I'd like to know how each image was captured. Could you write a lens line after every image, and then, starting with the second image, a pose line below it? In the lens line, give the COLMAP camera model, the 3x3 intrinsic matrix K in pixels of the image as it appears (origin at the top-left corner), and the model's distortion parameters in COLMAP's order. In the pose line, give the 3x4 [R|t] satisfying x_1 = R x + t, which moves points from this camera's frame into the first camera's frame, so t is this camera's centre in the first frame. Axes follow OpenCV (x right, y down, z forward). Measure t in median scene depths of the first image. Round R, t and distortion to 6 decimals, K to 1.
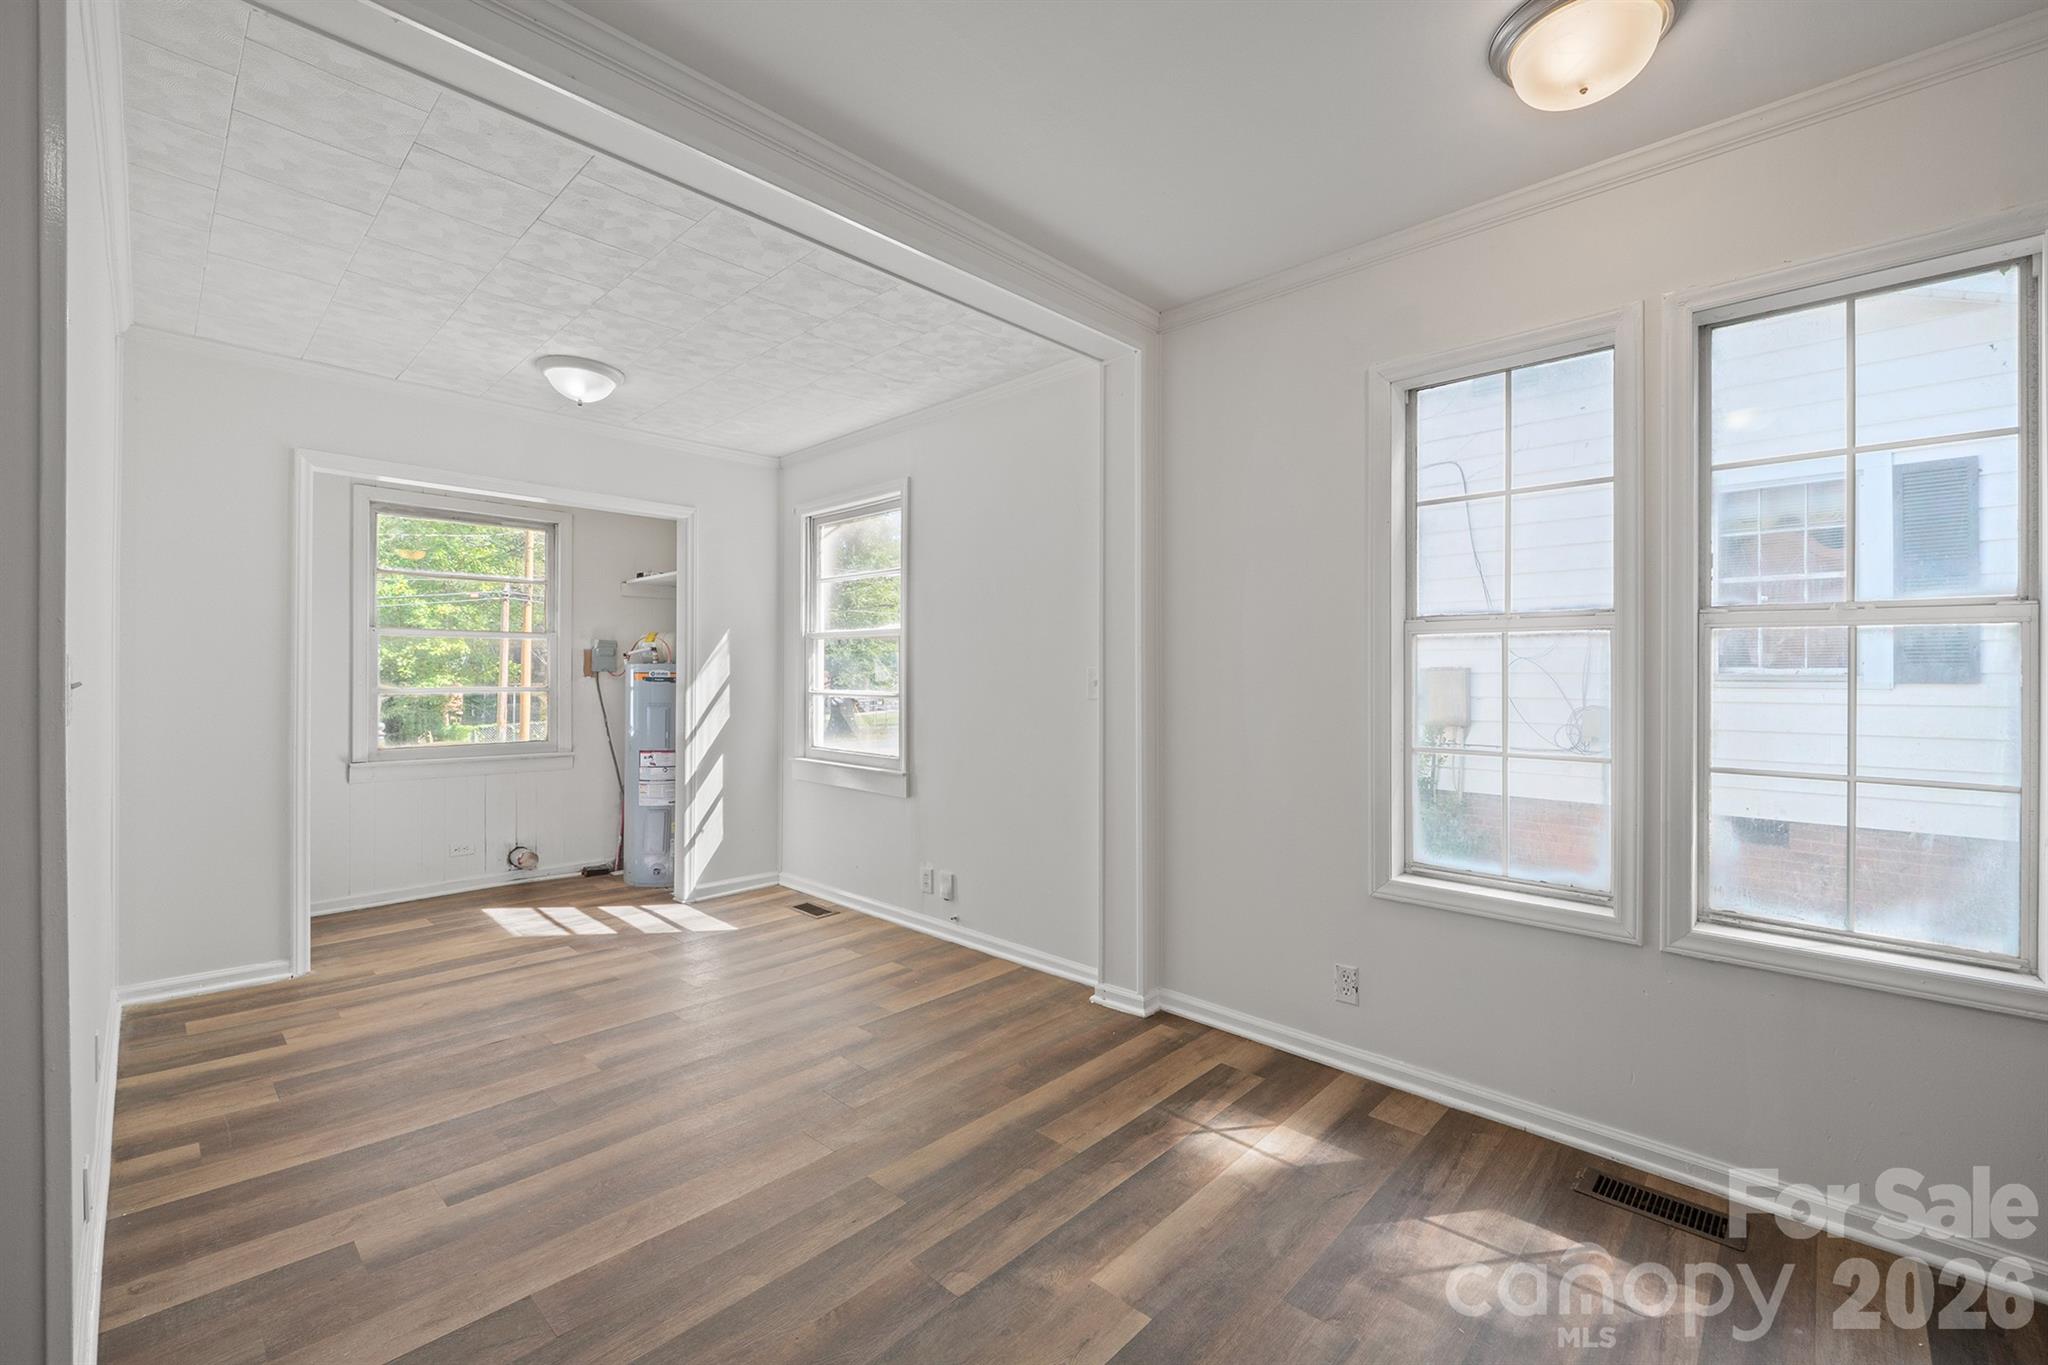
lens RADIAL K [[859.4, 0, 1016.7], [0, 859.4, 671.3], [0, 0, 1]] dist [-0.006735, -0.000698]
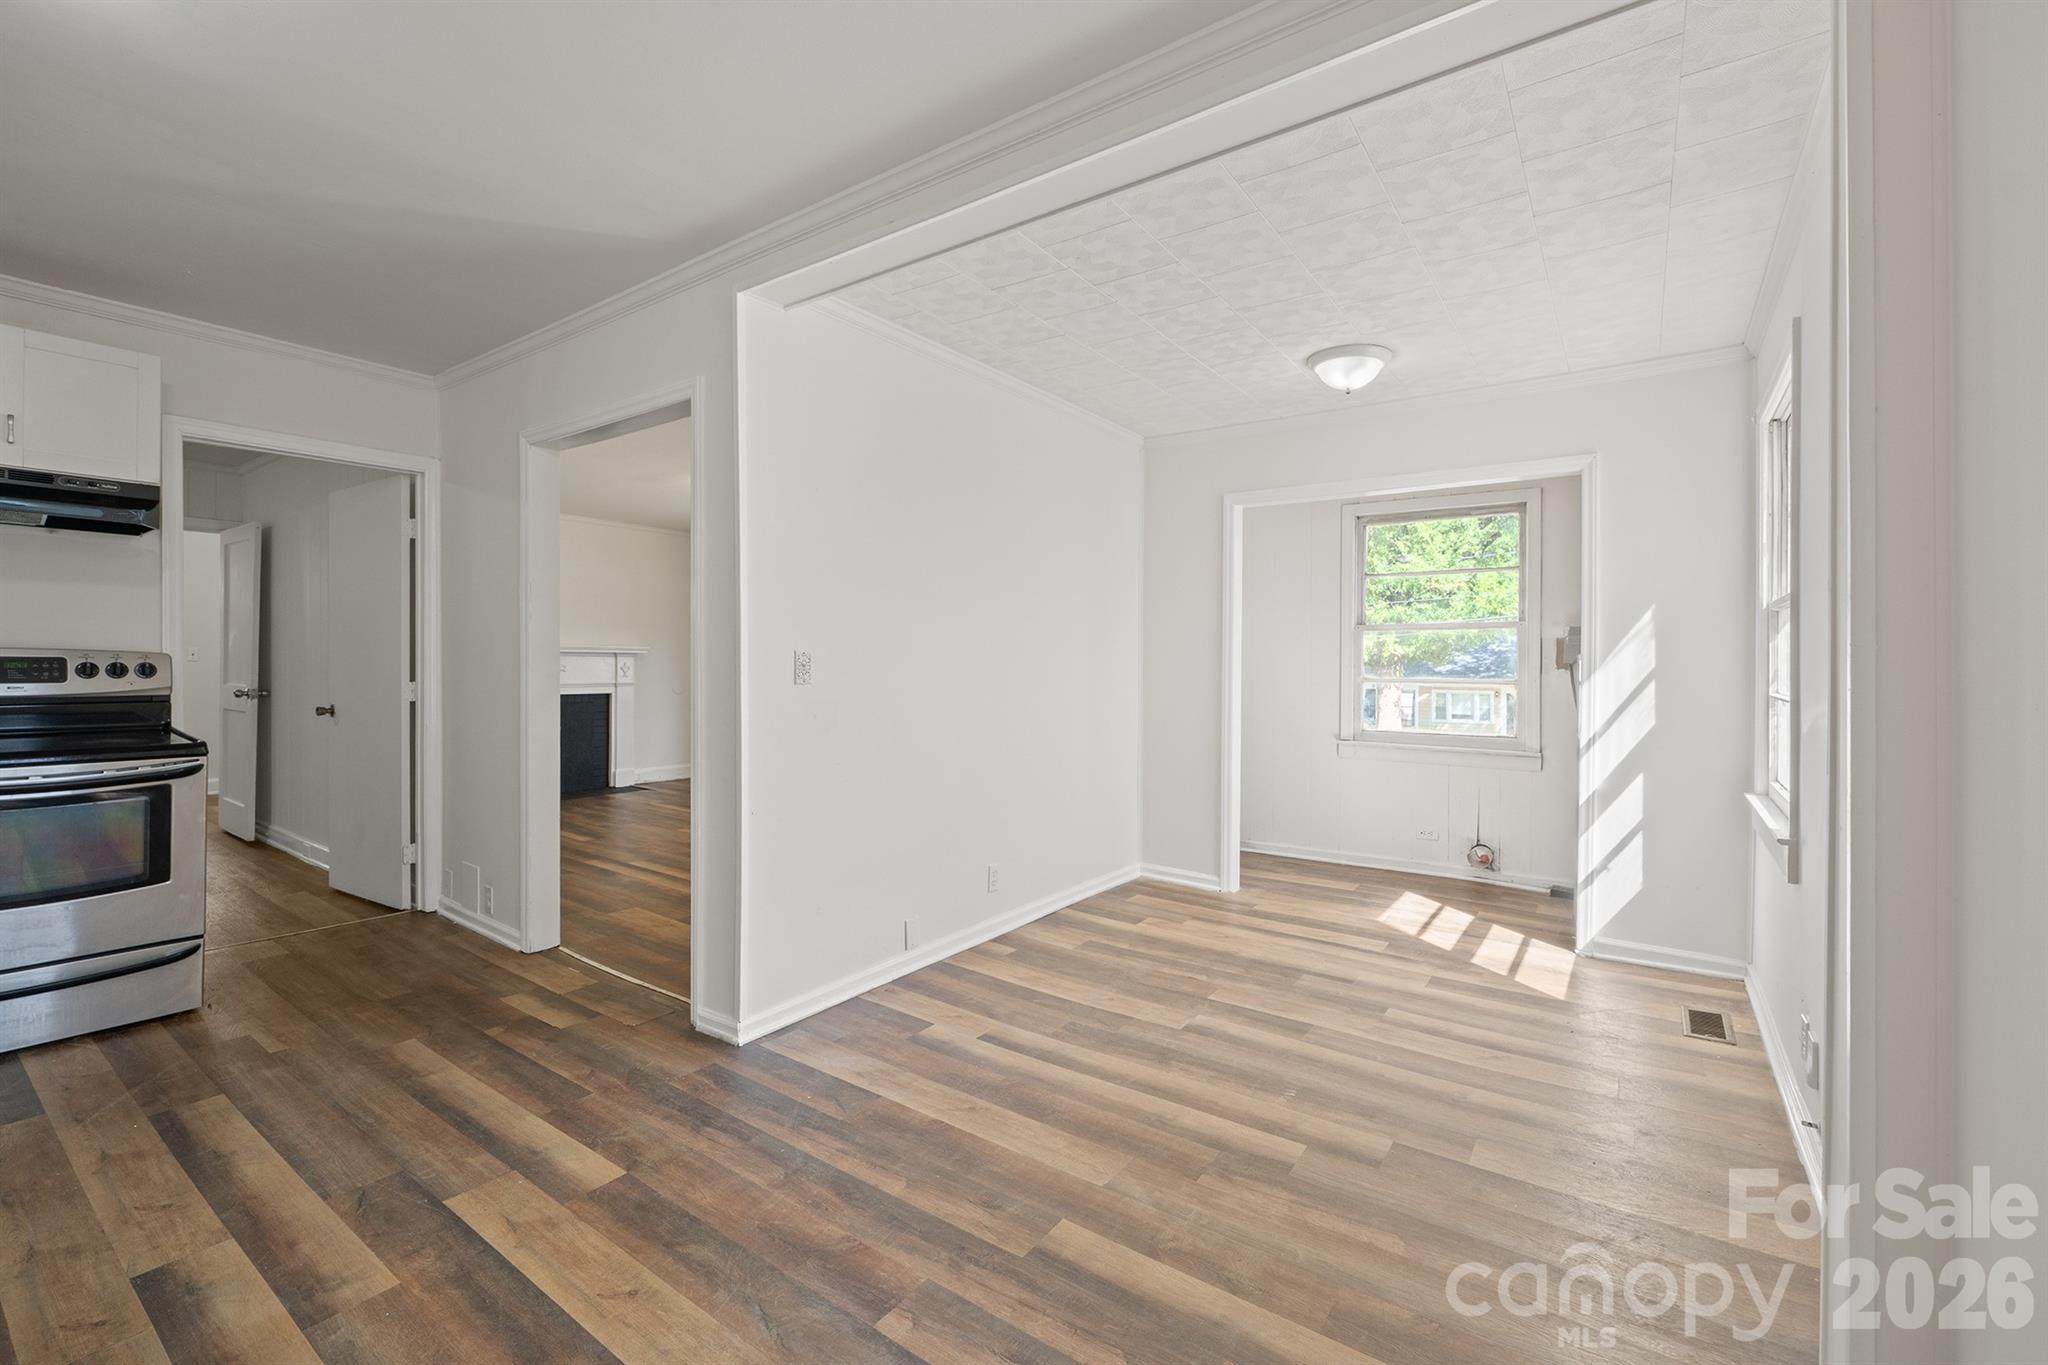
lens RADIAL K [[859.4, 0, 1032.6], [0, 859.4, 665.4], [0, 0, 1]] dist [-0.006735, -0.000698]
pose [[0.151069, 0.002075, -0.988521, 0.407430], [-0.004046, 0.999991, 0.001481, 0.004782], [0.988515, 0.003776, 0.151076, 0.478979]]
